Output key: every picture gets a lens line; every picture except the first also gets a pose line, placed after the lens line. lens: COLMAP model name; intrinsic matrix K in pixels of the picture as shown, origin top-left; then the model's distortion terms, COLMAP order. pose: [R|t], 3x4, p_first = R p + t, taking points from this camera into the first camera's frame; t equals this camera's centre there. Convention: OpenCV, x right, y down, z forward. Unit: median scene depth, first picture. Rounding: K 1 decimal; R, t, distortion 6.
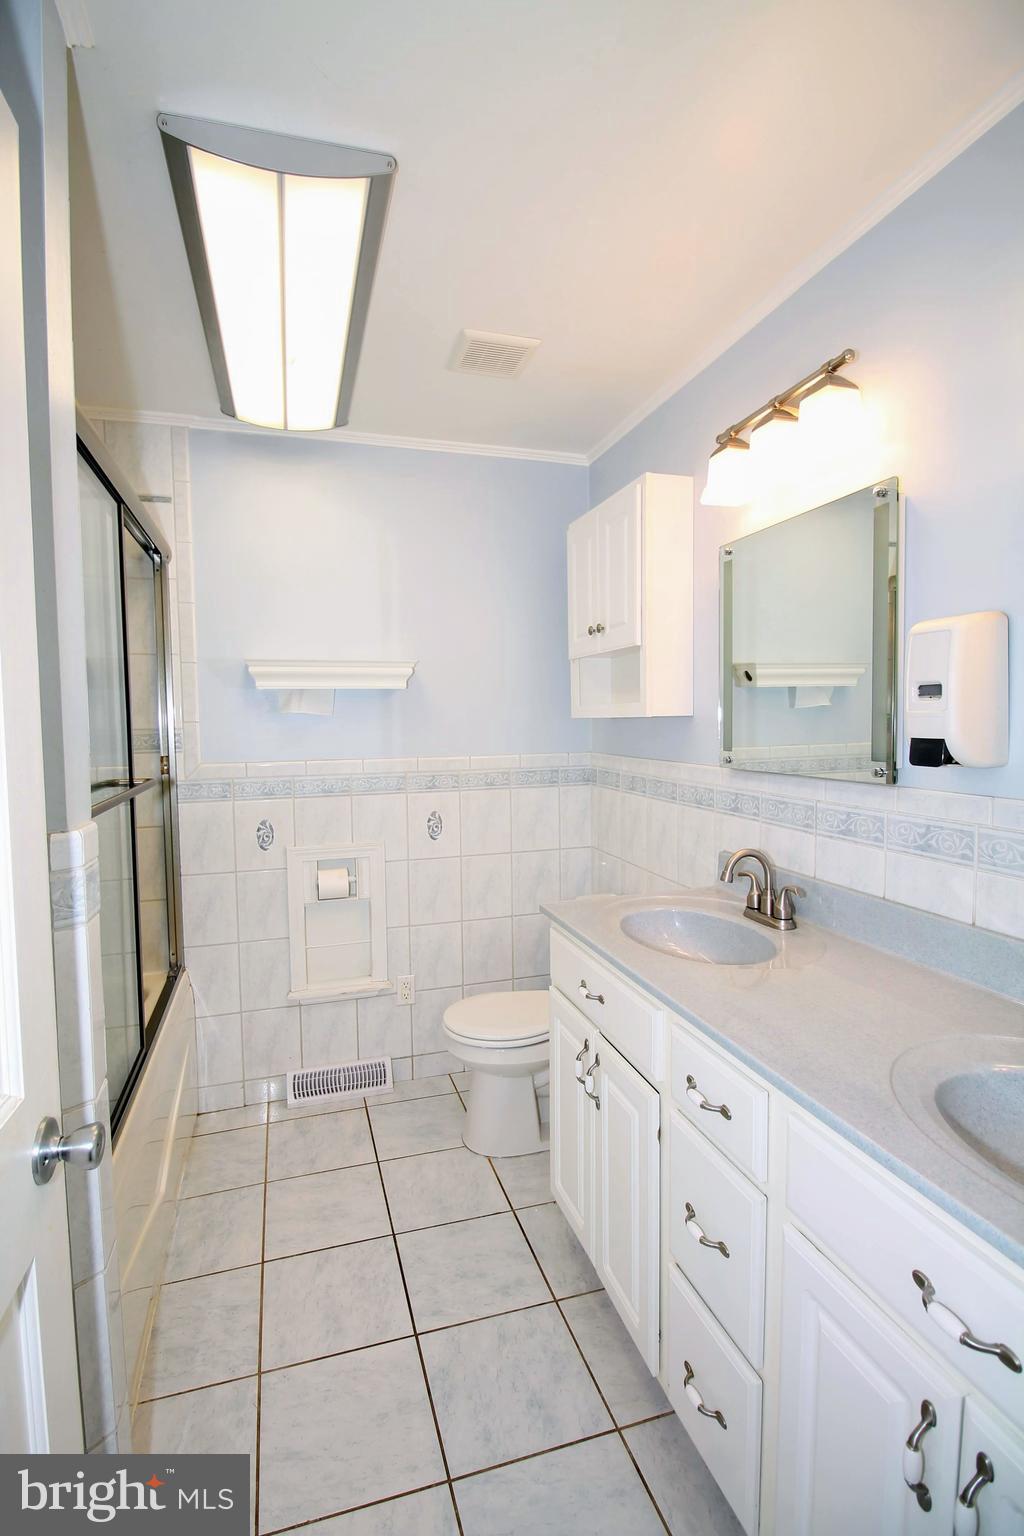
lens RADIAL K [[738.1, 0, 510.7], [0, 738.1, 767.2], [0, 0, 1]] dist [0.000901, -0.000009]
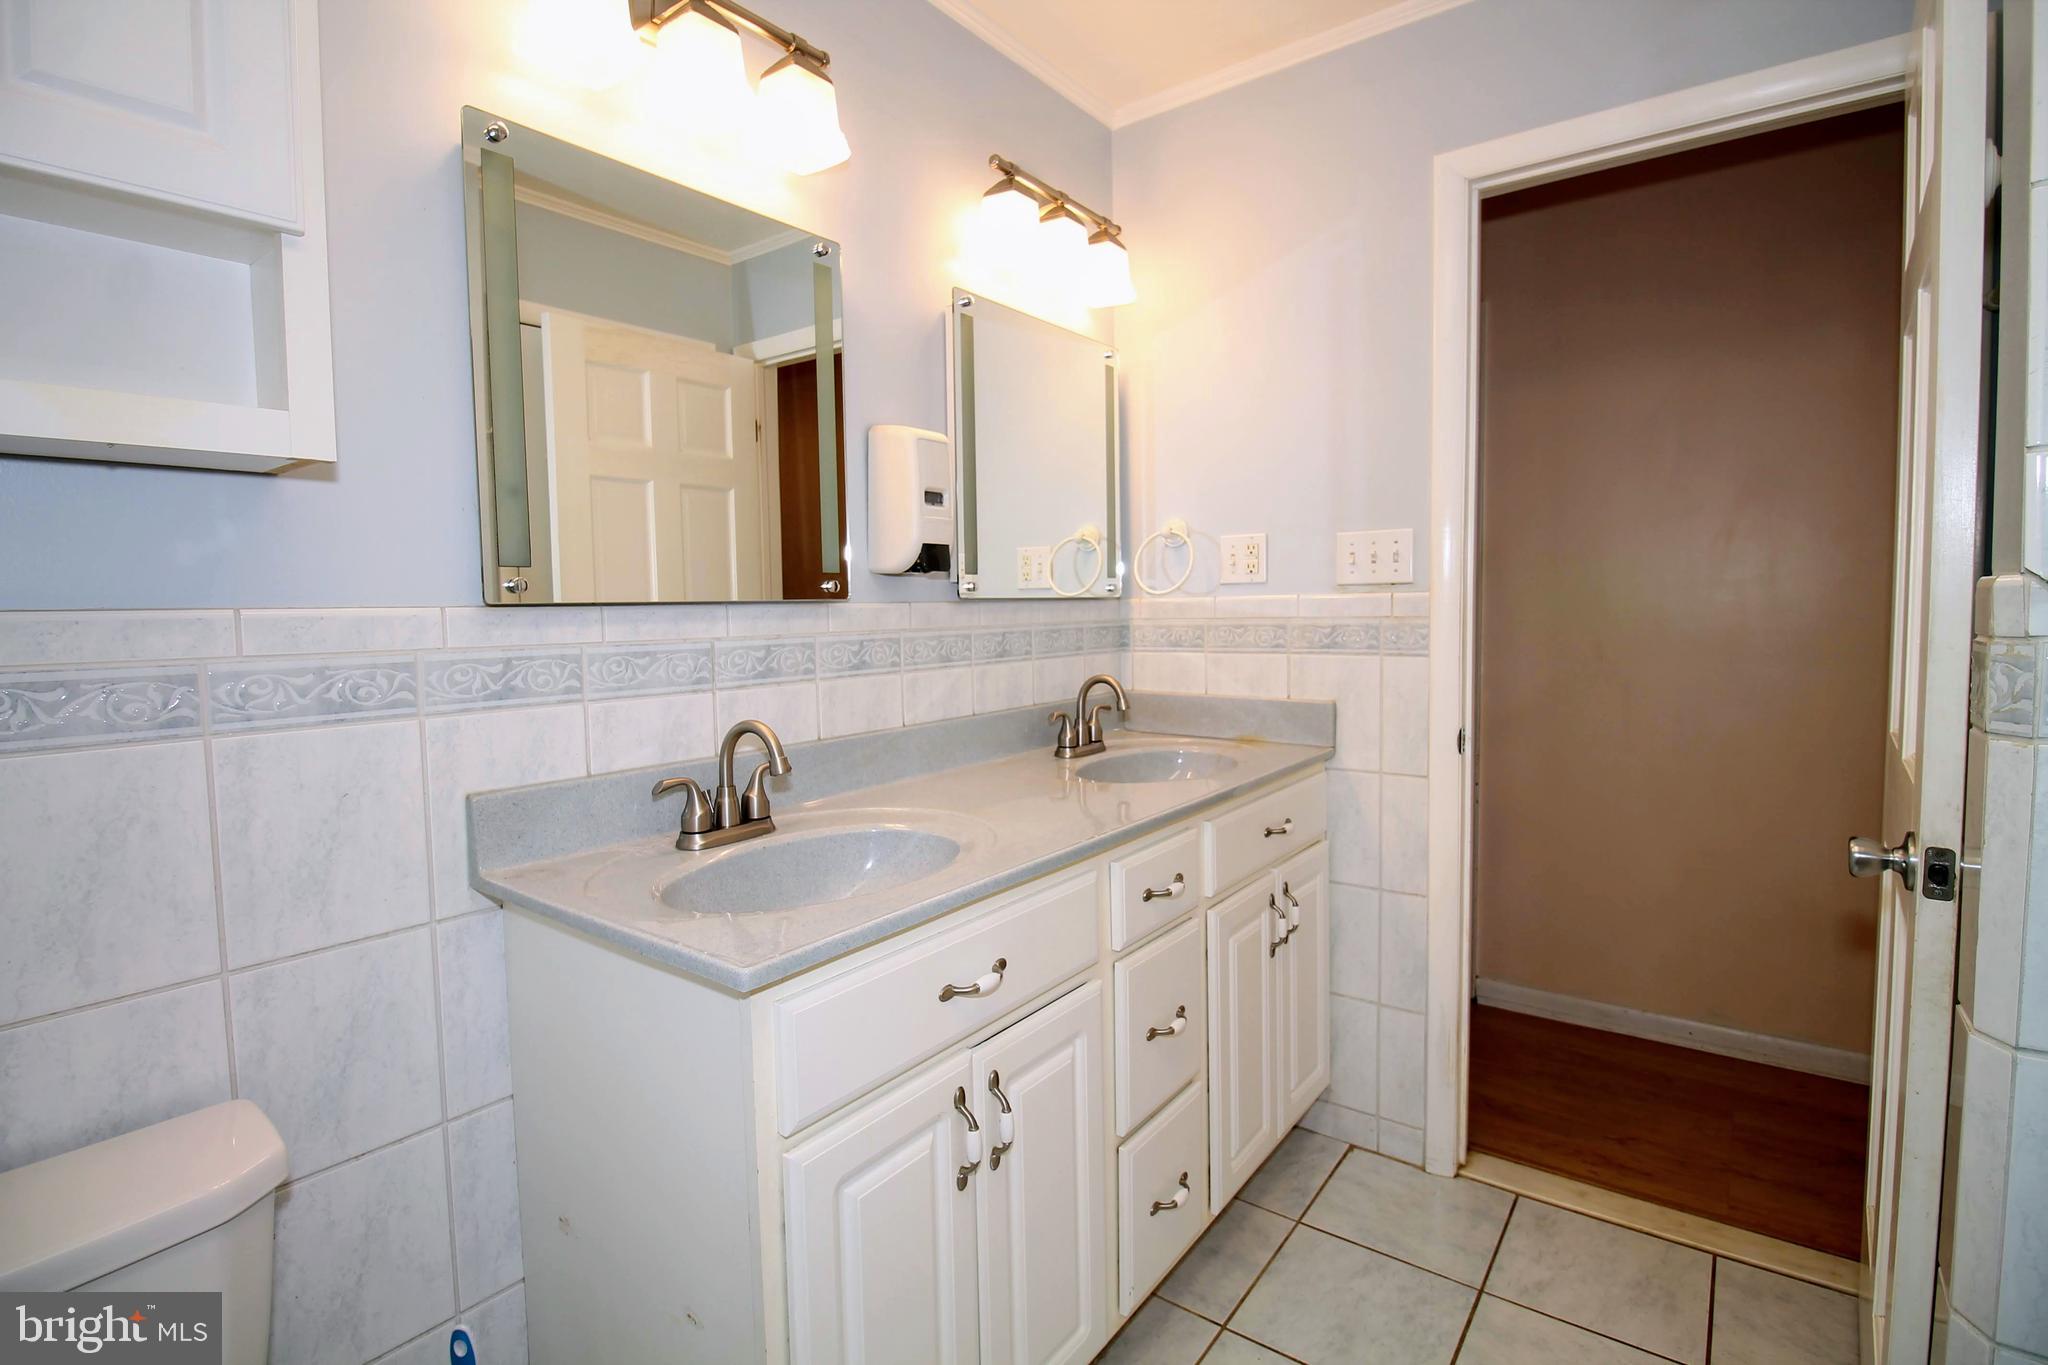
lens RADIAL K [[984.1, 0, 1021.2], [0, 984.1, 673.7], [0, 0, 1]] dist [0.000901, -0.000009]
pose [[-0.581726, -0.167576, 0.795935, -0.409215], [-0.032224, 0.982527, 0.183309, -0.085971], [-0.812746, 0.080987, -0.576961, 1.196744]]
